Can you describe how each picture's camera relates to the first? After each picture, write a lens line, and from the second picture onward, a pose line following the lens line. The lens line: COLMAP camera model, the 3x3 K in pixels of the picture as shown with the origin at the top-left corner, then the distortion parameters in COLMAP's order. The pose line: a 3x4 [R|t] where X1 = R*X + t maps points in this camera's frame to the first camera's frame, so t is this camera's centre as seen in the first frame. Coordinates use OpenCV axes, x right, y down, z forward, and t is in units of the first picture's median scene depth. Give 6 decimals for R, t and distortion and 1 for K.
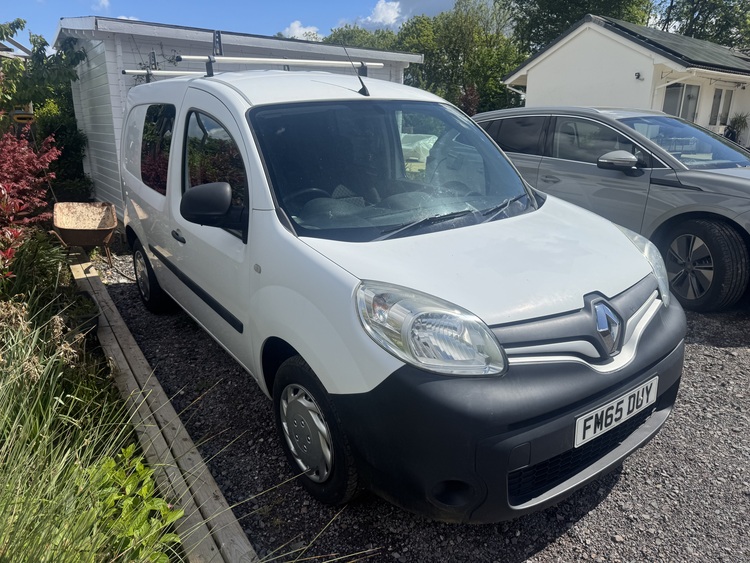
lens RADIAL K [[543.7, 0, 375.0], [0, 543.7, 281.5], [0, 0, 1]] dist [0.010595, -0.003208]
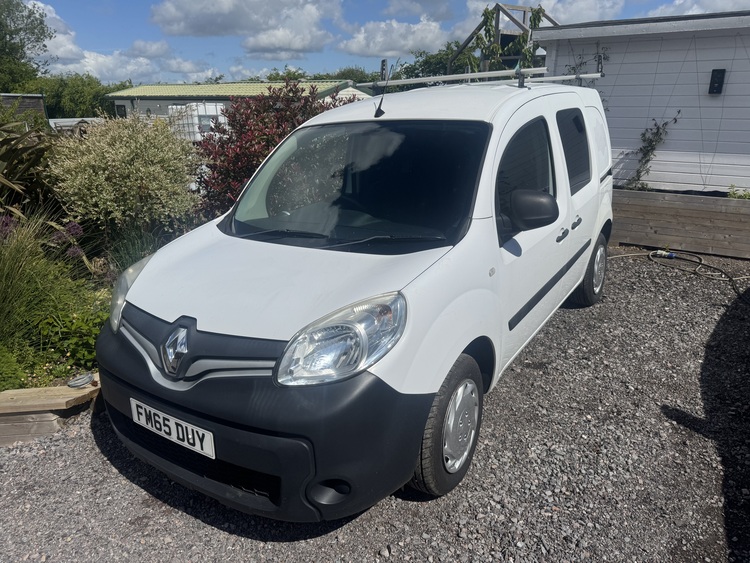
lens RADIAL K [[543.7, 0, 375.0], [0, 543.7, 281.5], [0, 0, 1]] dist [0.010595, -0.003208]
pose [[0.354491, 0.280849, -0.891886, 1.317695], [-0.249390, 0.947674, 0.199294, -0.317144], [0.901189, 0.151779, 0.405983, 0.785739]]
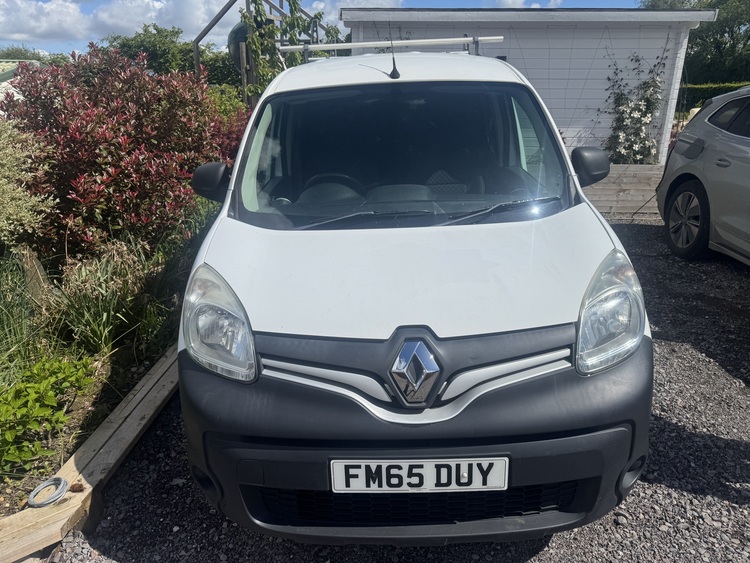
lens RADIAL K [[543.7, 0, 375.0], [0, 543.7, 281.5], [0, 0, 1]] dist [0.010595, -0.003208]
pose [[0.807846, 0.180445, -0.561093, 0.709236], [-0.154827, 0.983519, 0.093379, -0.098937], [0.568695, 0.011436, 0.822469, 0.262821]]
